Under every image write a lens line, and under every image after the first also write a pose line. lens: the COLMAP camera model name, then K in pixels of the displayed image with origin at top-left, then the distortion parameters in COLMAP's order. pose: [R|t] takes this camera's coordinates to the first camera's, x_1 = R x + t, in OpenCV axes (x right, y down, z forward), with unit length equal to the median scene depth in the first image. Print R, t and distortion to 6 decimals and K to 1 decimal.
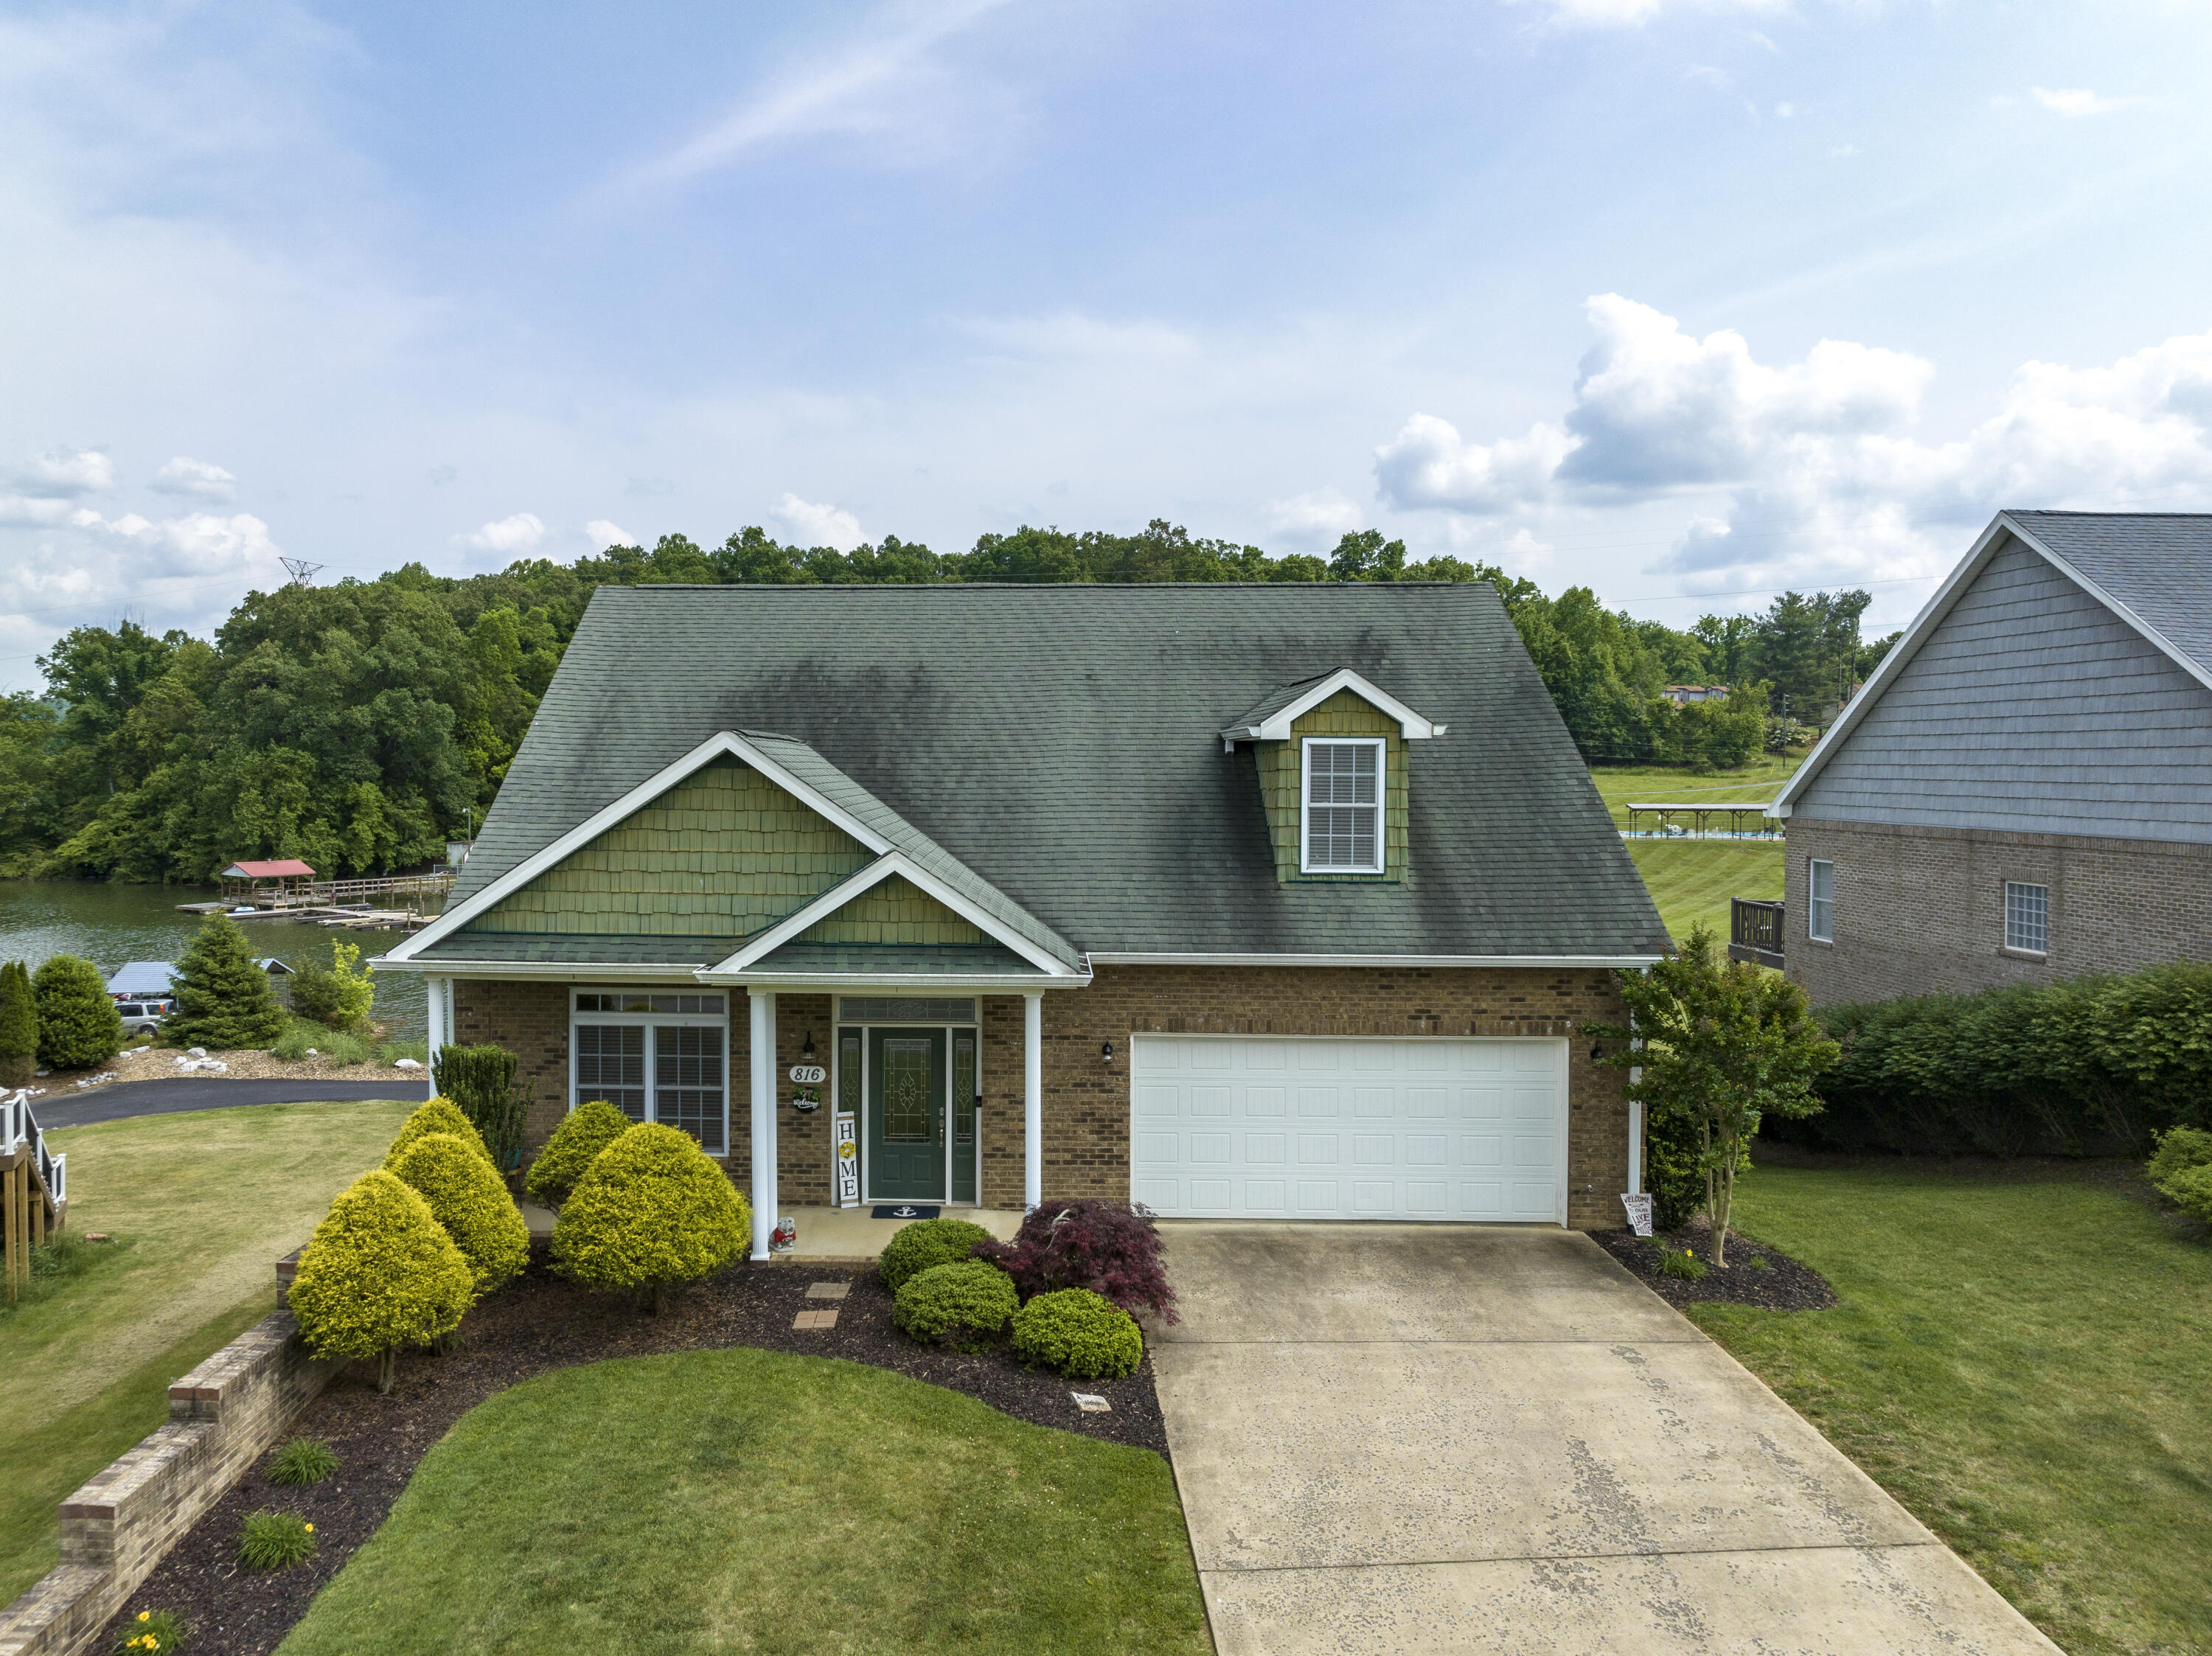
lens RADIAL K [[1618.0, 0, 907.5], [0, 1618.0, 790.3], [0, 0, 1]] dist [-0.036206, -0.009399]
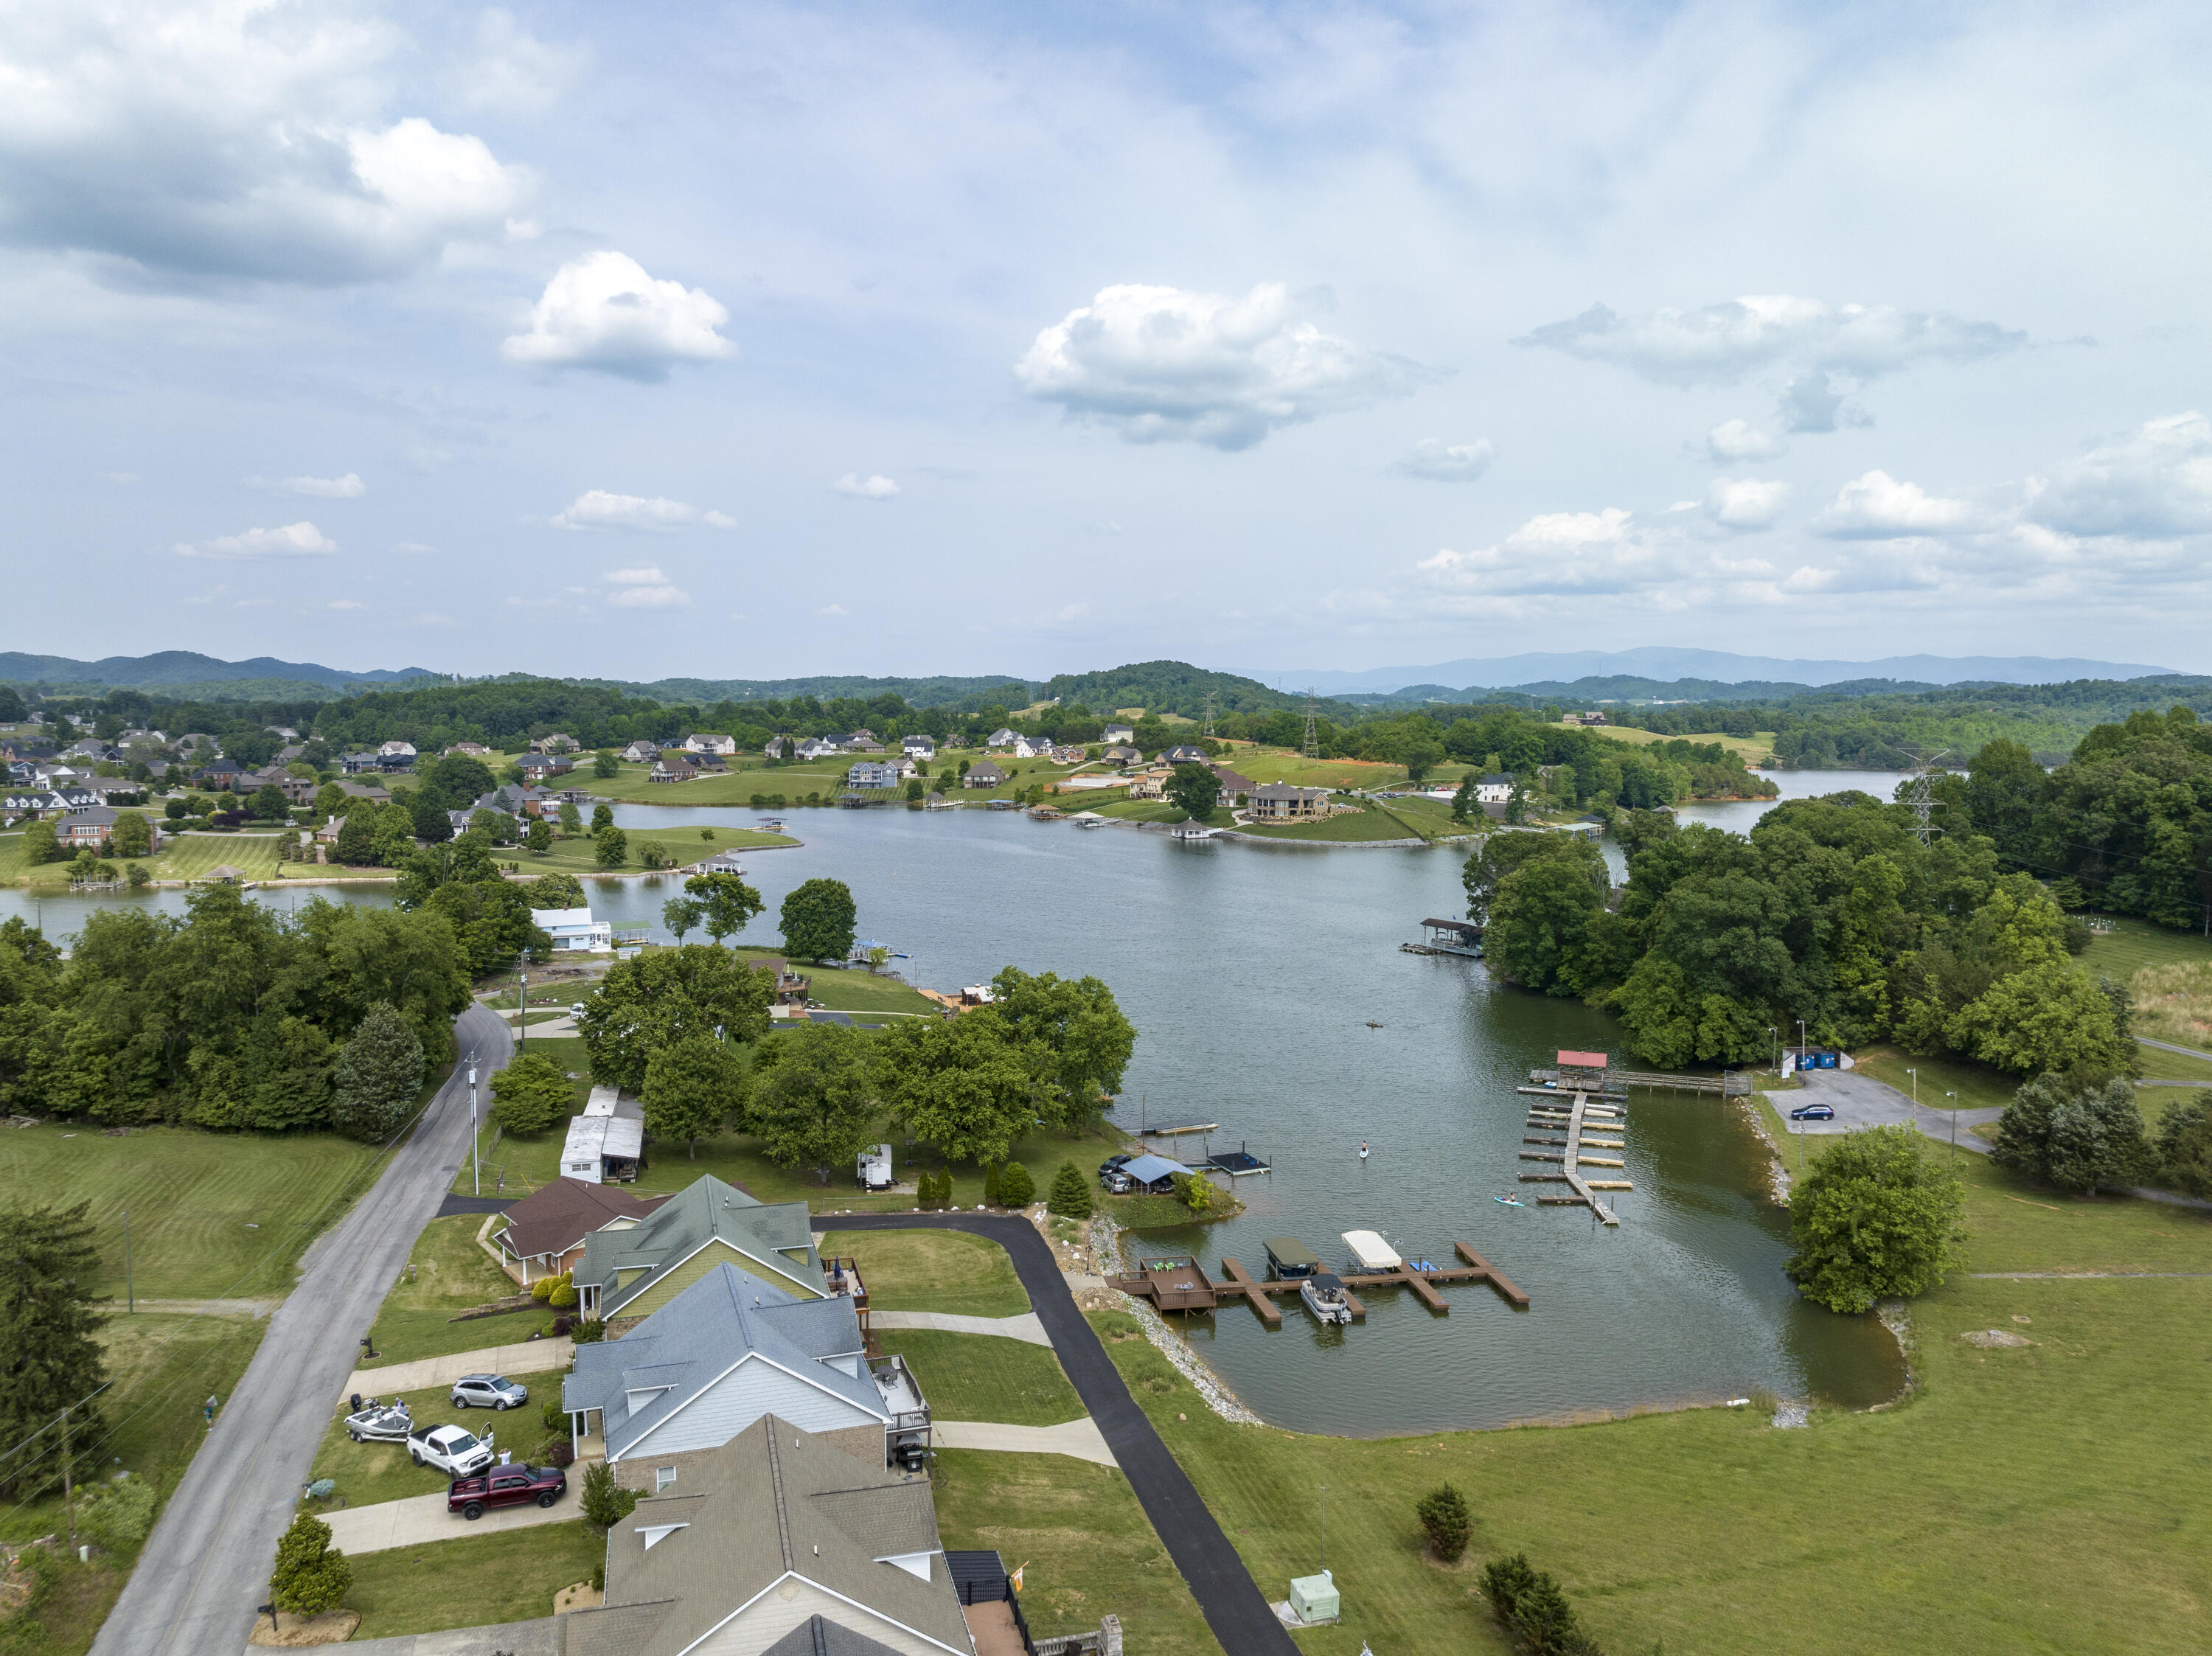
lens RADIAL K [[1557.1, 0, 1145.9], [0, 1557.1, 789.2], [0, 0, 1]] dist [-0.043778, 0.002341]
pose [[0.364114, 0.058381, -0.929523, 0.803968], [-0.023479, 0.998292, 0.053503, -0.276315], [0.931058, 0.002343, 0.364863, 0.102574]]
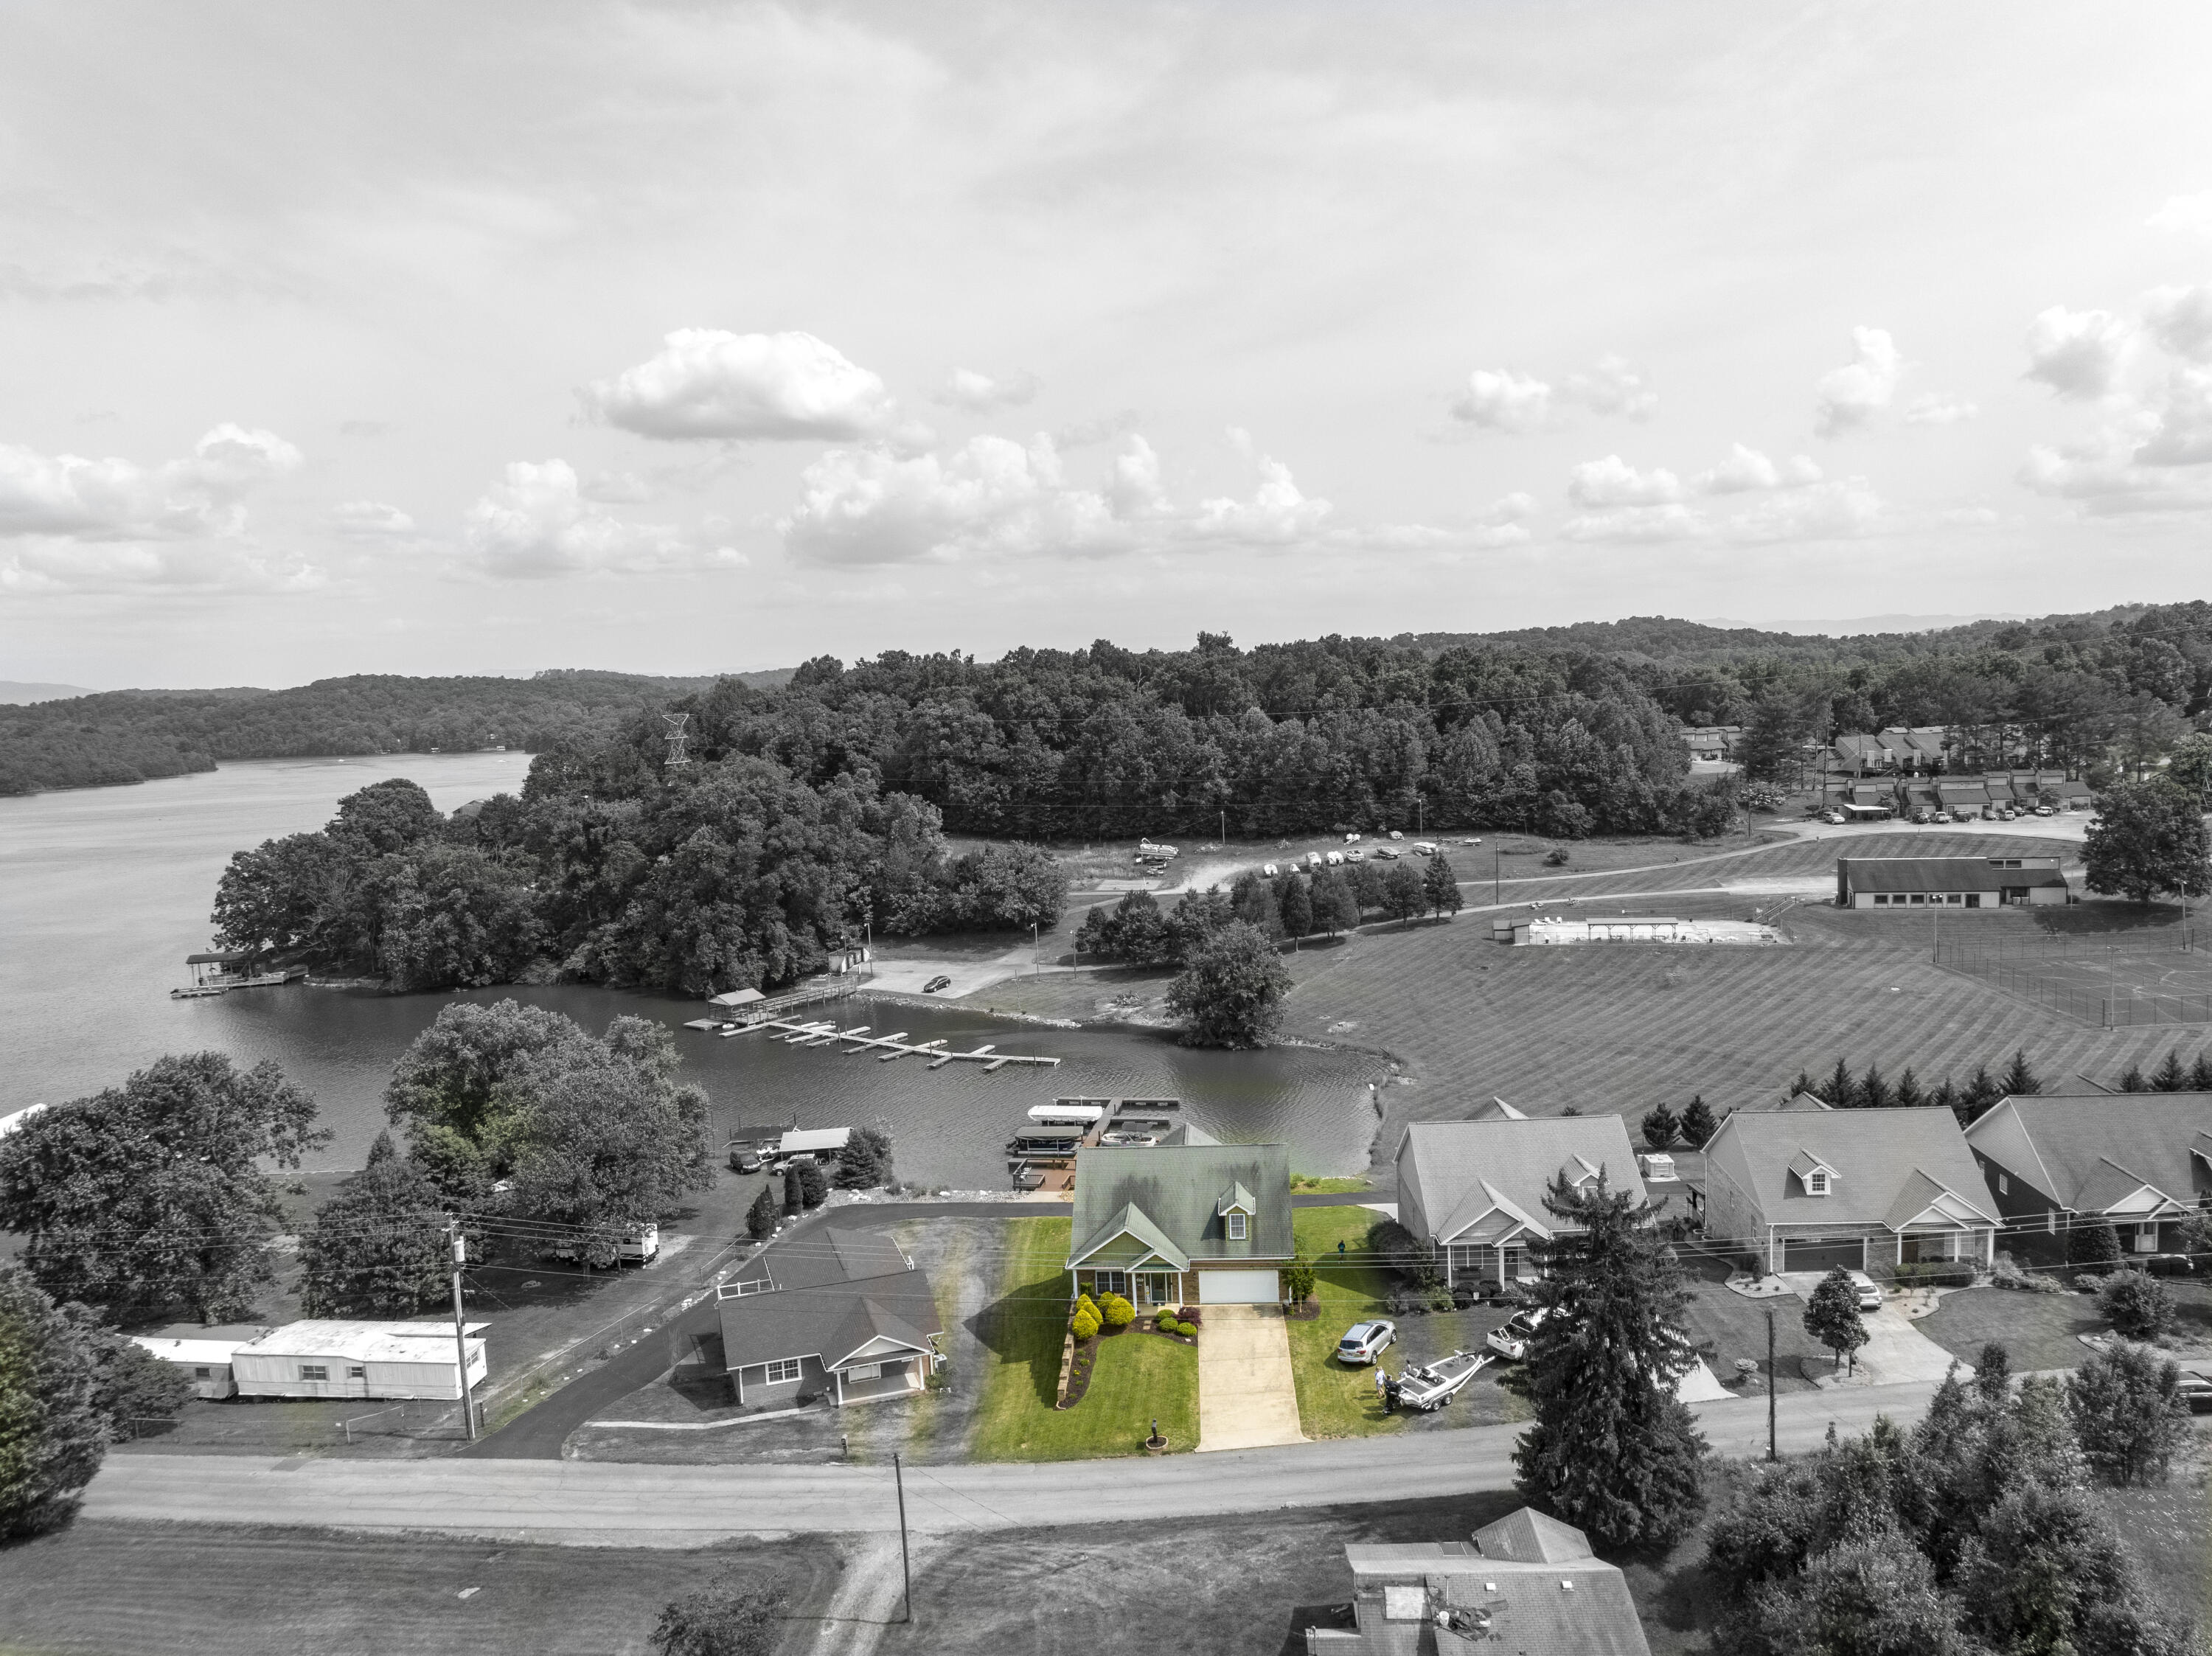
lens RADIAL K [[1557.1, 0, 1071.4], [0, 1557.1, 776.6], [0, 0, 1]] dist [-0.043778, 0.002341]
pose [[0.998703, -0.043273, -0.026832, -0.010591], [0.044493, 0.997919, 0.046663, -0.237268], [0.024757, -0.047797, 0.998550, -0.555103]]
